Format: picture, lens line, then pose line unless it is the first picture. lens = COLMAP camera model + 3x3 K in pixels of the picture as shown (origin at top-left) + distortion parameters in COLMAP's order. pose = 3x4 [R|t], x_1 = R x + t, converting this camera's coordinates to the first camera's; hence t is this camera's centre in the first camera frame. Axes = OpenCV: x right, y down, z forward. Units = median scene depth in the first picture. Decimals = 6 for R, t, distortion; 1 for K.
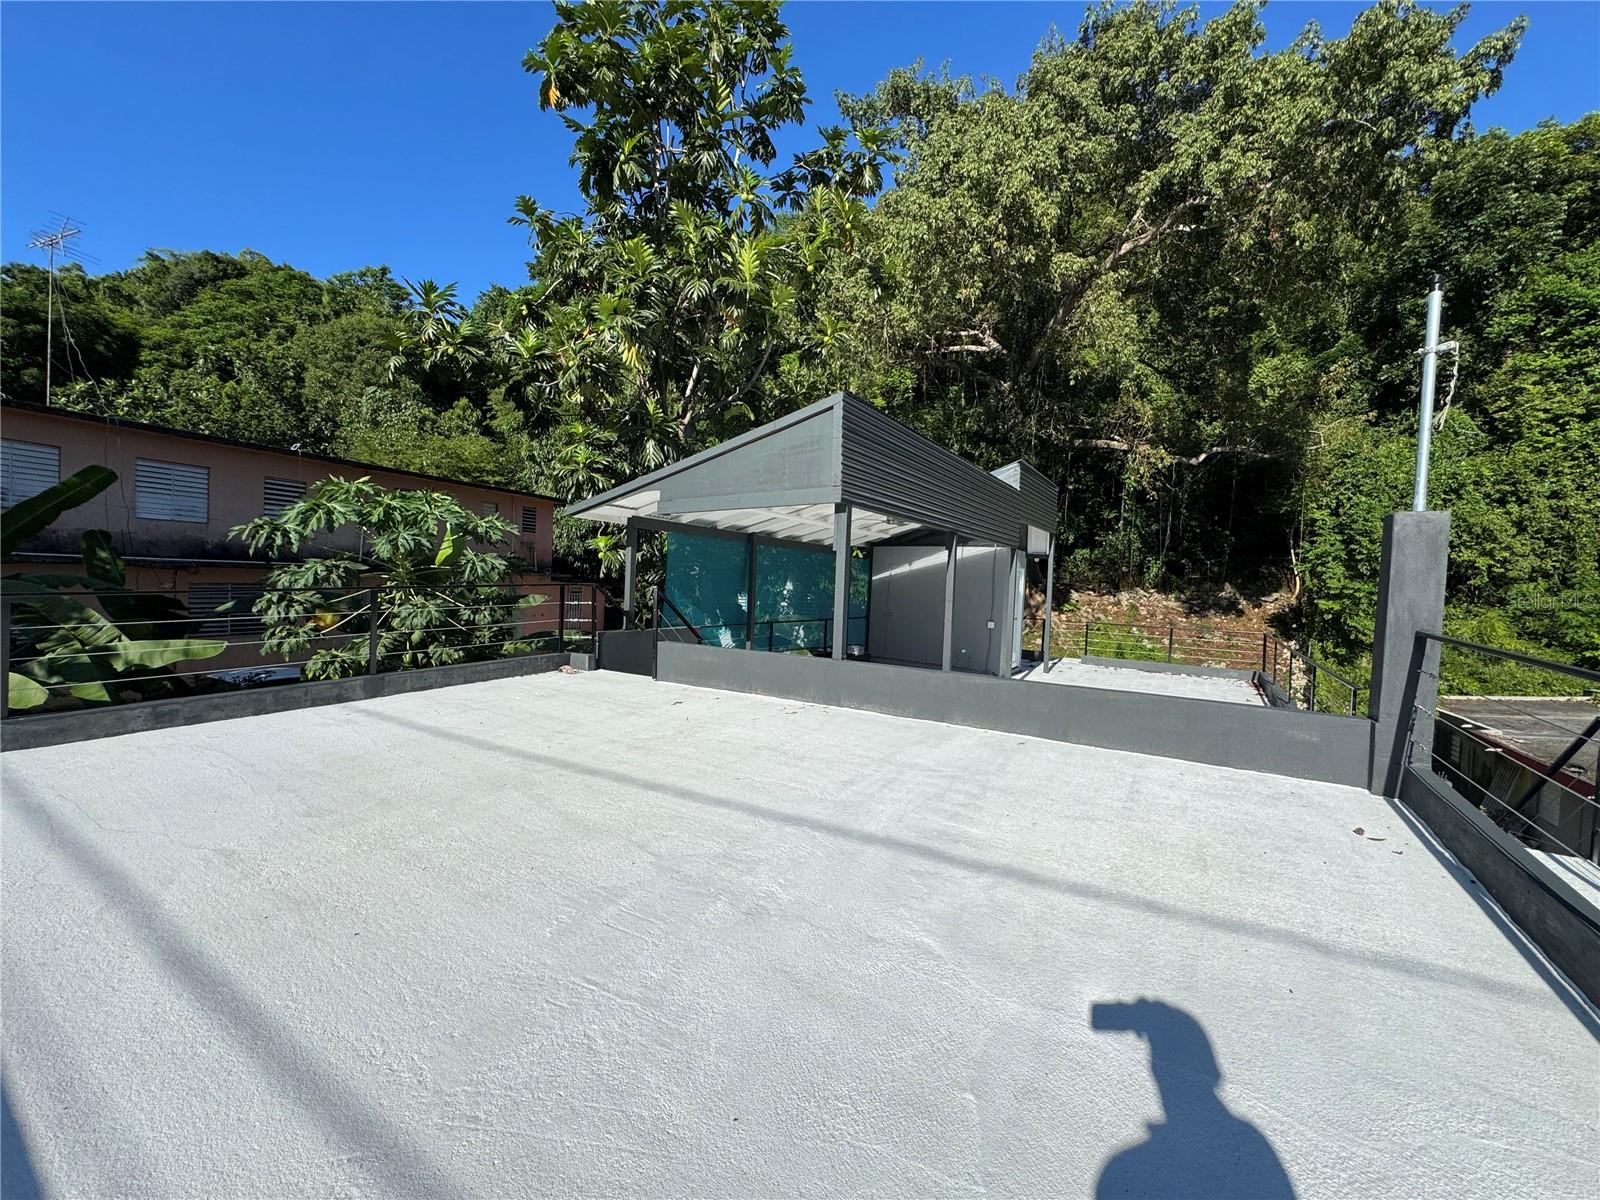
lens RADIAL K [[646.0, 0, 800.0], [0, 646.0, 600.0], [0, 0, 1]] dist [-0.000558, -0.000023]
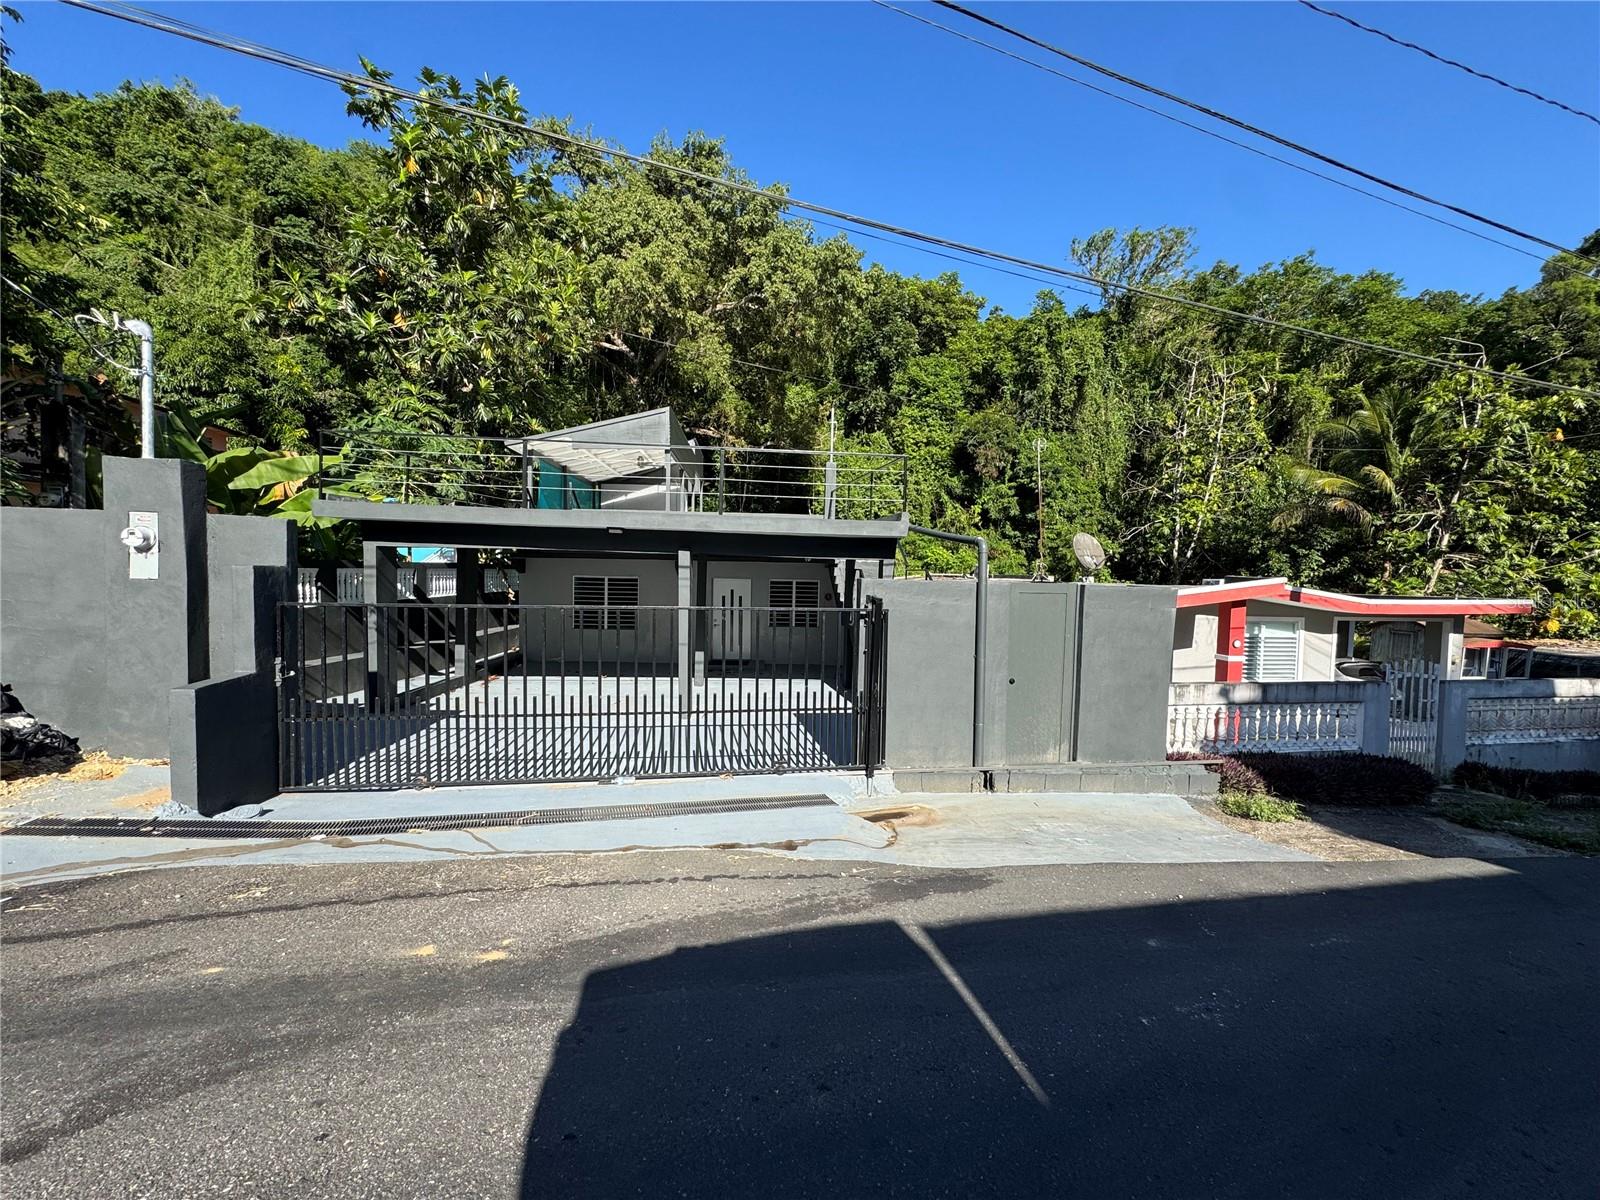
lens RADIAL K [[642.1, 0, 800.0], [0, 642.1, 600.0], [0, 0, 1]] dist [-0.001249, 0.000777]
pose [[0.804699, -0.050313, 0.591548, -0.253387], [0.028008, 0.998510, 0.046827, 0.082316], [-0.593023, -0.021114, 0.804909, -0.329380]]
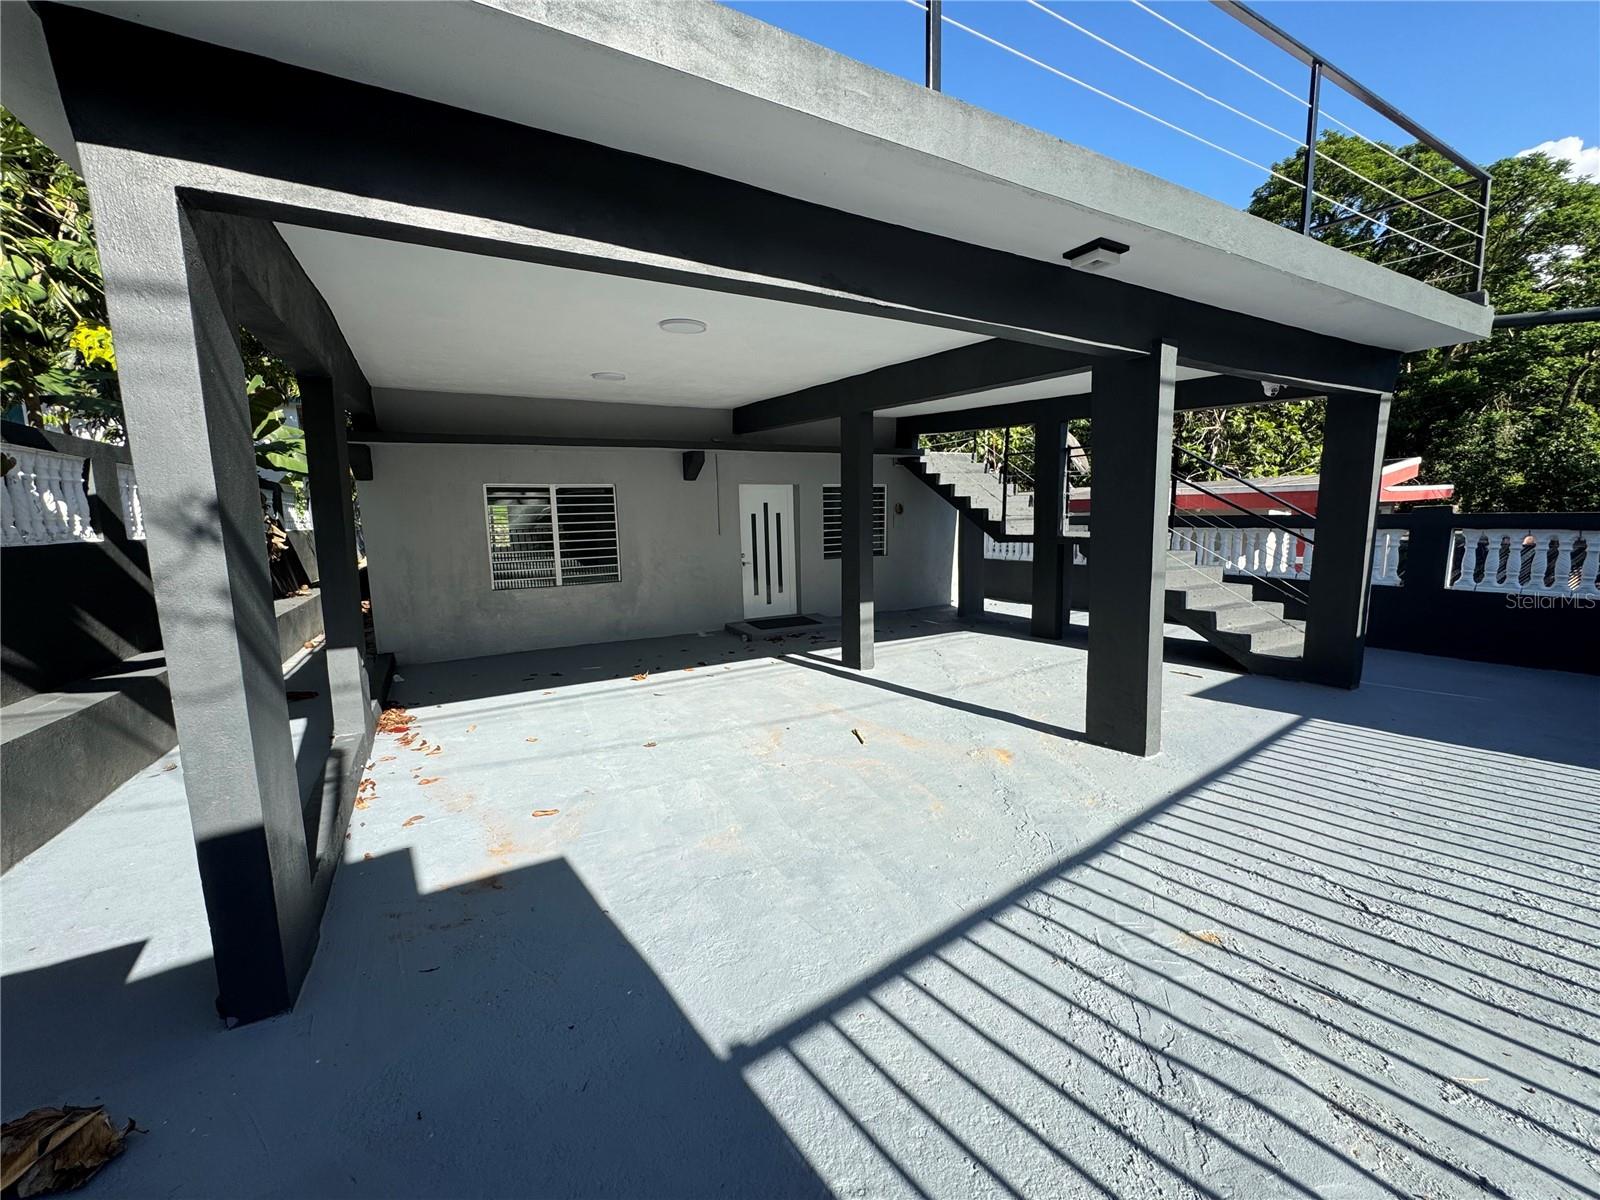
lens RADIAL K [[646.0, 0, 800.0], [0, 646.0, 600.0], [0, 0, 1]] dist [-0.000558, -0.000023]
pose [[0.472986, -0.164928, 0.865496, -0.264948], [0.065885, 0.986194, 0.151922, 0.100021], [-0.878603, -0.014834, 0.477322, 0.011699]]
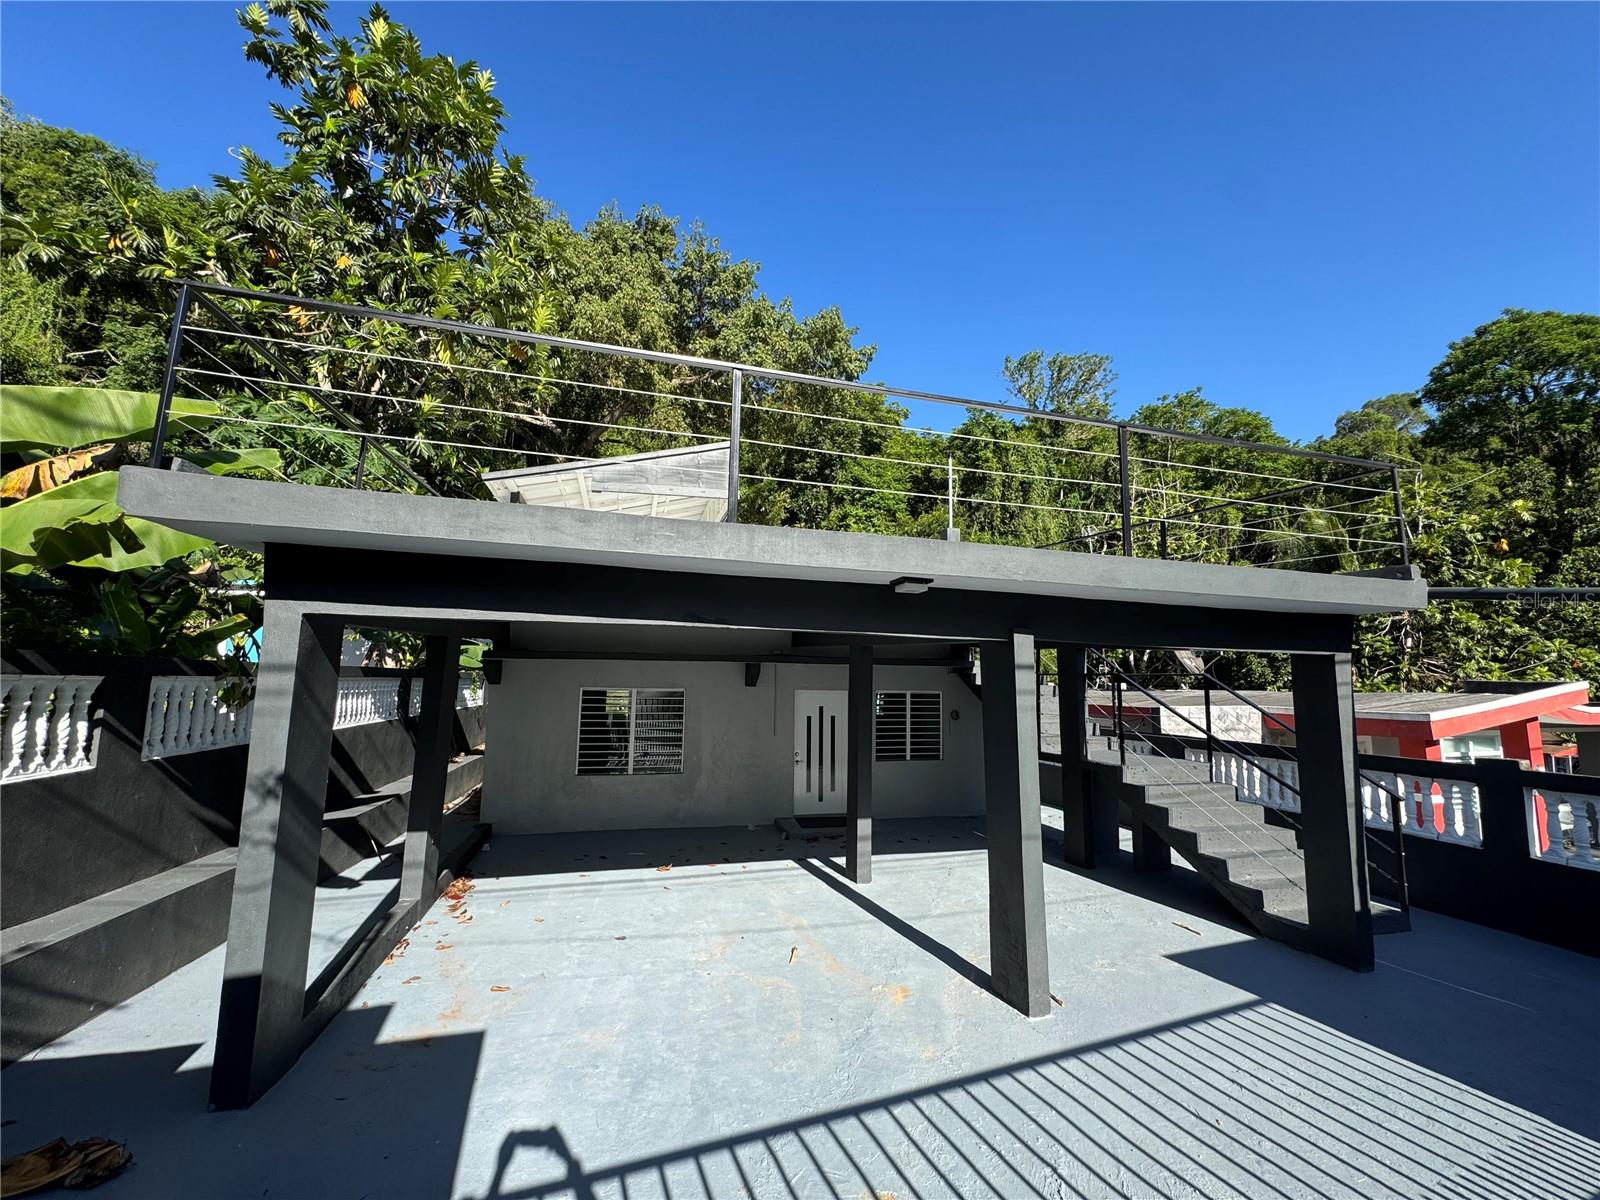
lens RADIAL K [[642.1, 0, 800.0], [0, 642.1, 600.0], [0, 0, 1]] dist [-0.001249, 0.000777]
pose [[0.677652, 0.062342, 0.732735, -0.258319], [0.033492, 0.992750, -0.115439, 0.078801], [-0.734620, 0.102768, 0.670651, -0.067200]]
